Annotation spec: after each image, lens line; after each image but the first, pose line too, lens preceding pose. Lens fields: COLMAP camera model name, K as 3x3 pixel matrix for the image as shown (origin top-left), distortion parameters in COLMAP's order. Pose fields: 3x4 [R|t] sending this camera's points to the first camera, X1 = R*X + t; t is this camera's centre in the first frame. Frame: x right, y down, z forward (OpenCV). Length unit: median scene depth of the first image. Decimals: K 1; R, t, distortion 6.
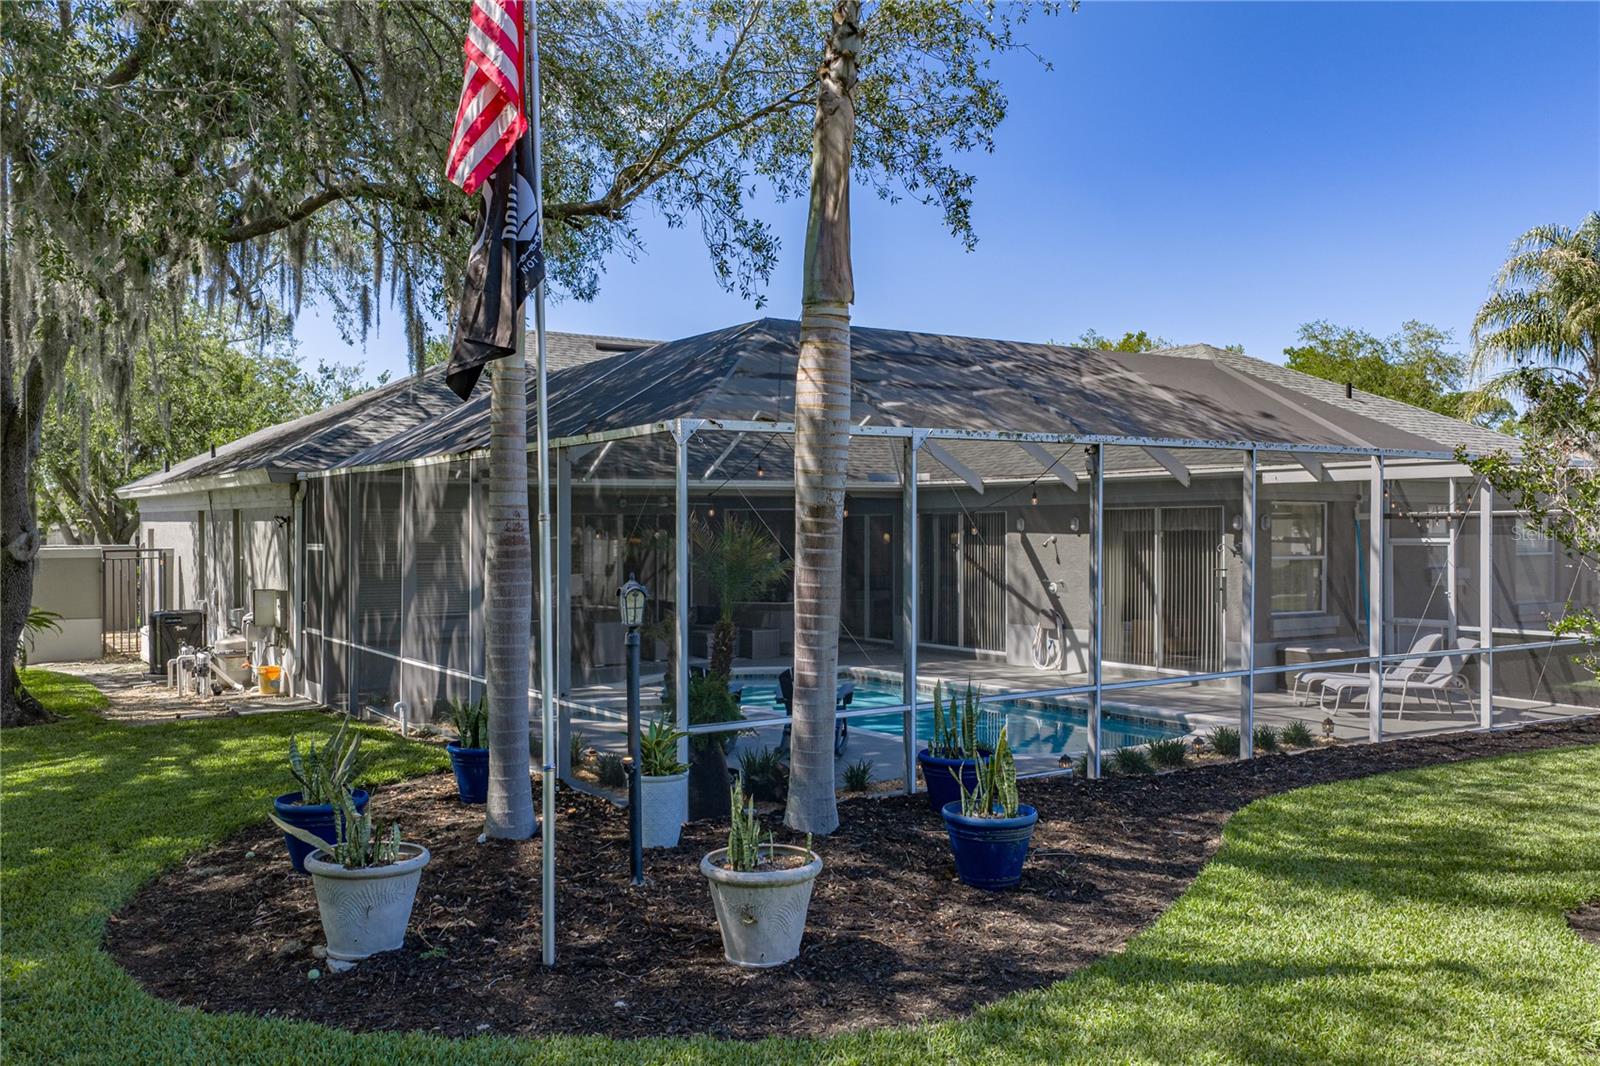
lens RADIAL K [[1315.2, 0, 727.2], [0, 1315.2, 534.6], [0, 0, 1]] dist [0.039720, -0.000445]
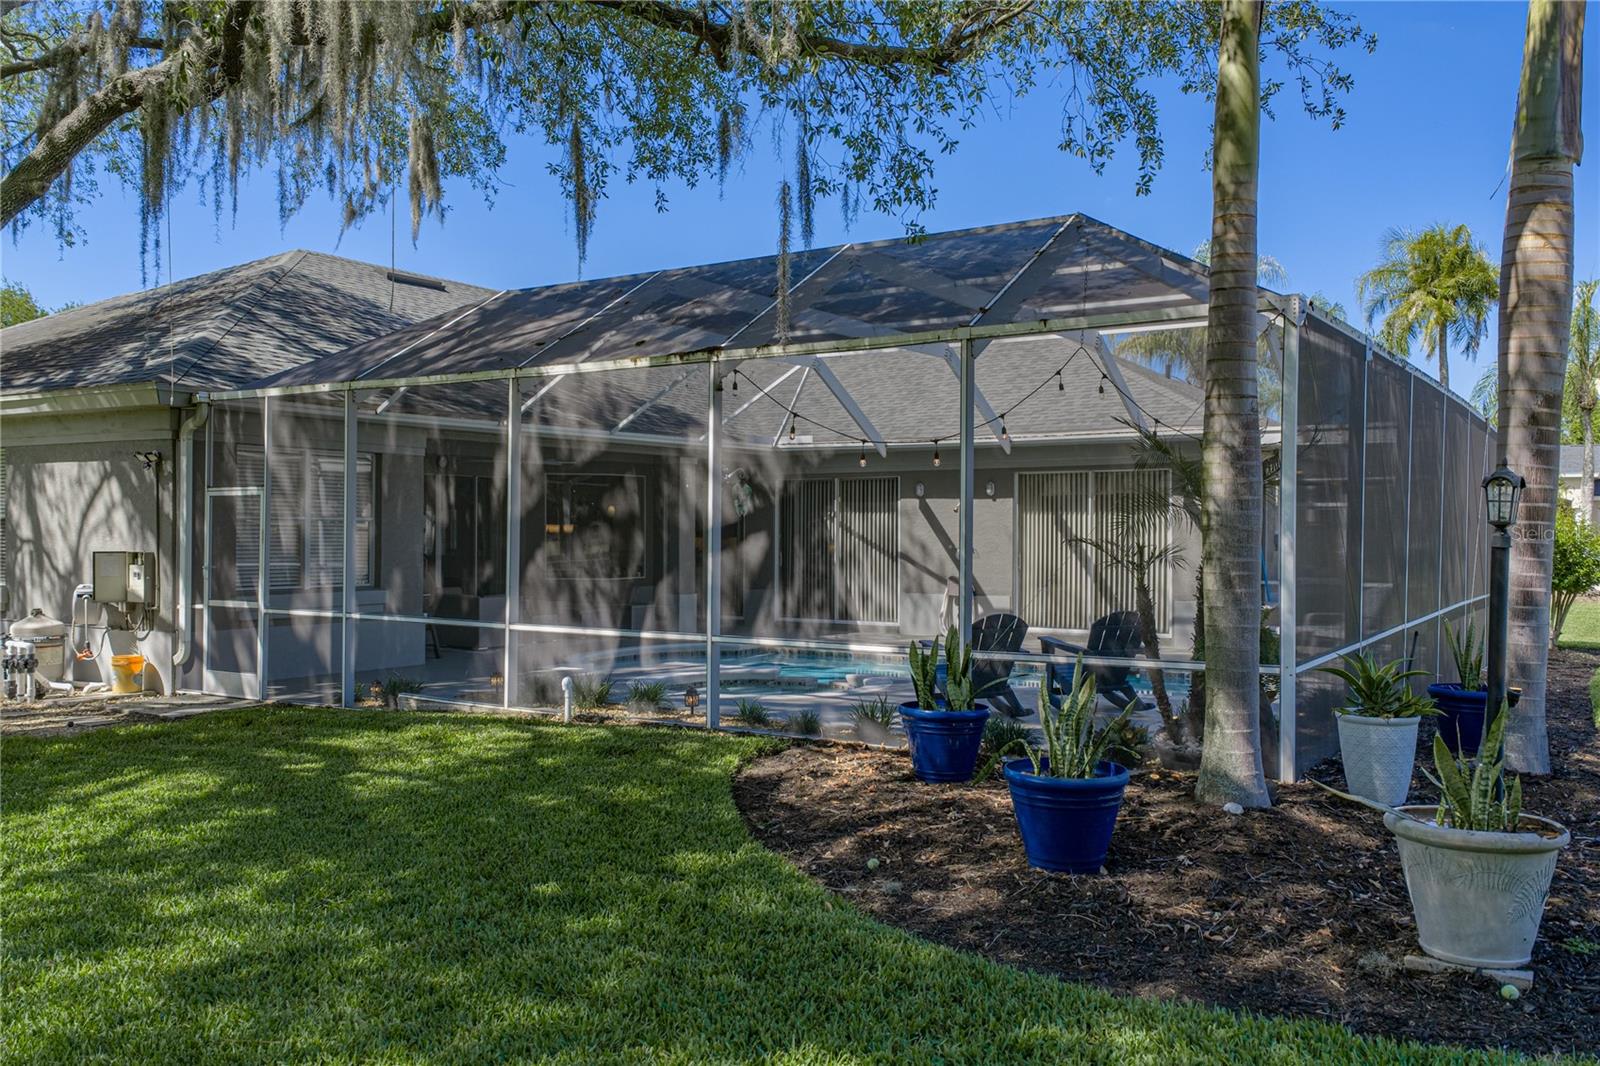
lens RADIAL K [[1336.5, 0, 810.8], [0, 1336.5, 532.3], [0, 0, 1]] dist [0.035988, -0.011307]
pose [[0.915203, 0.004704, 0.402965, -0.312821], [-0.005128, 0.999987, -0.000027, 0.030246], [-0.402960, -0.002042, 0.915215, 0.166201]]
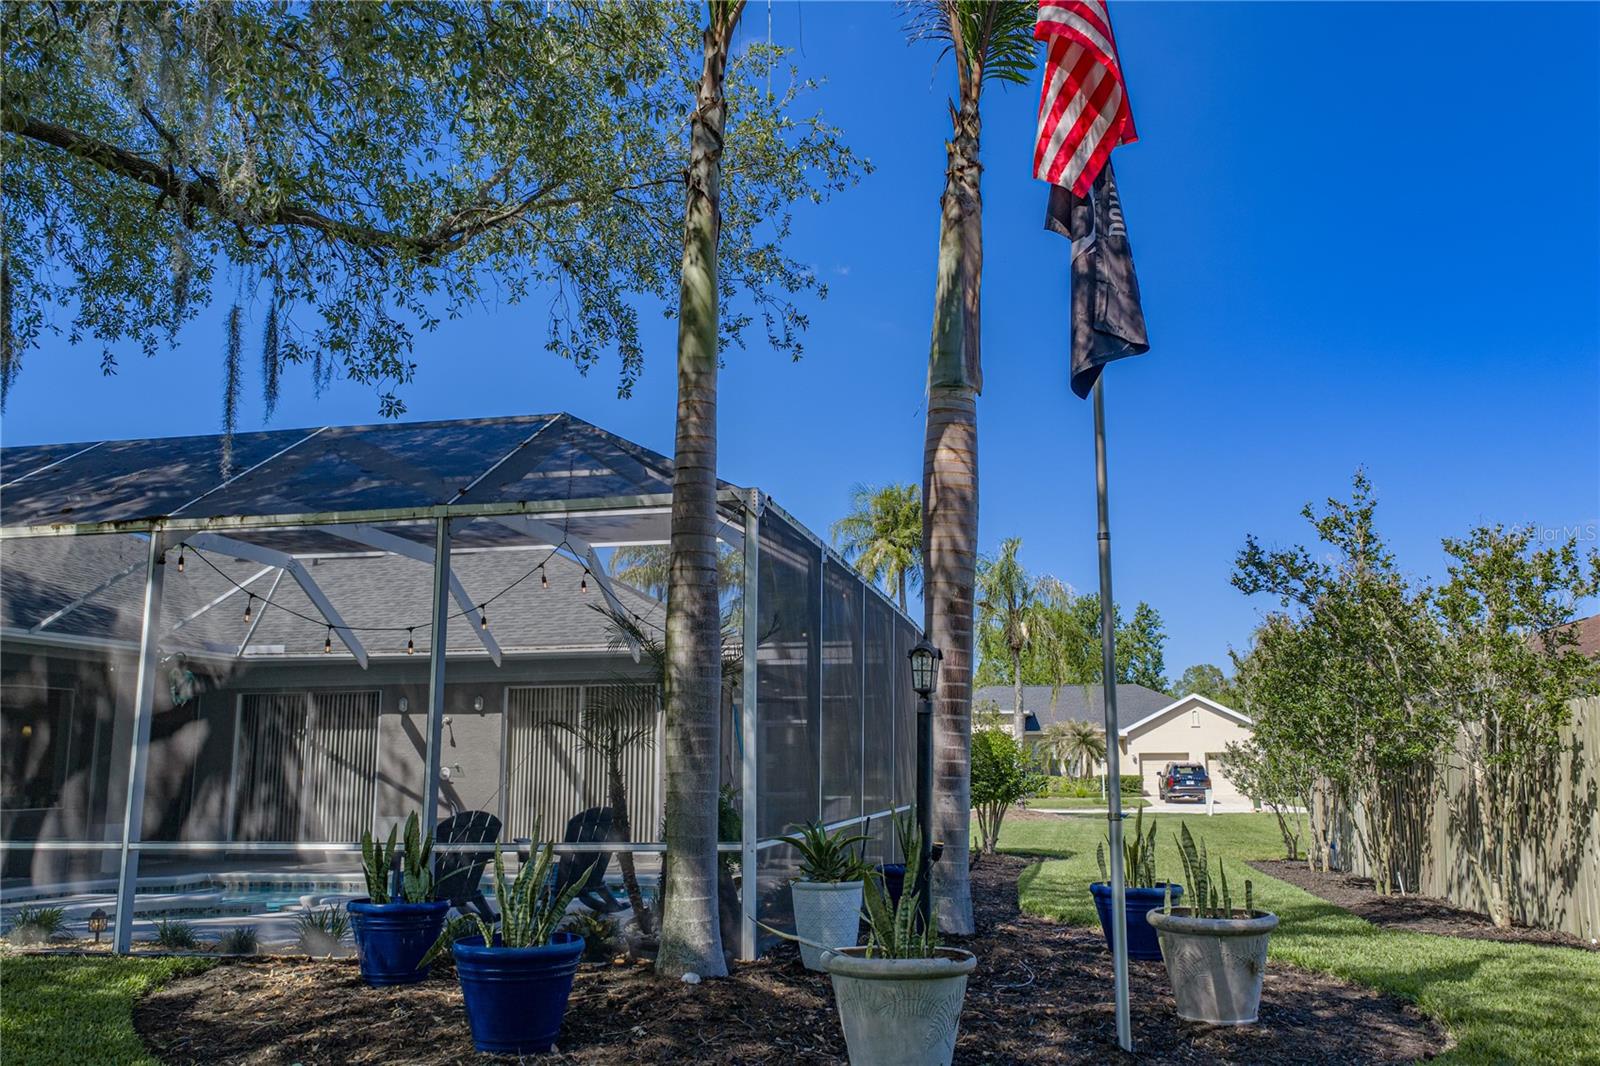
lens RADIAL K [[1336.5, 0, 810.8], [0, 1336.5, 532.3], [0, 0, 1]] dist [0.035988, -0.011307]
pose [[0.709811, 0.119771, 0.694135, -0.304188], [0.003783, 0.984776, -0.173789, 0.047444], [-0.704382, 0.125983, 0.698552, 0.162984]]
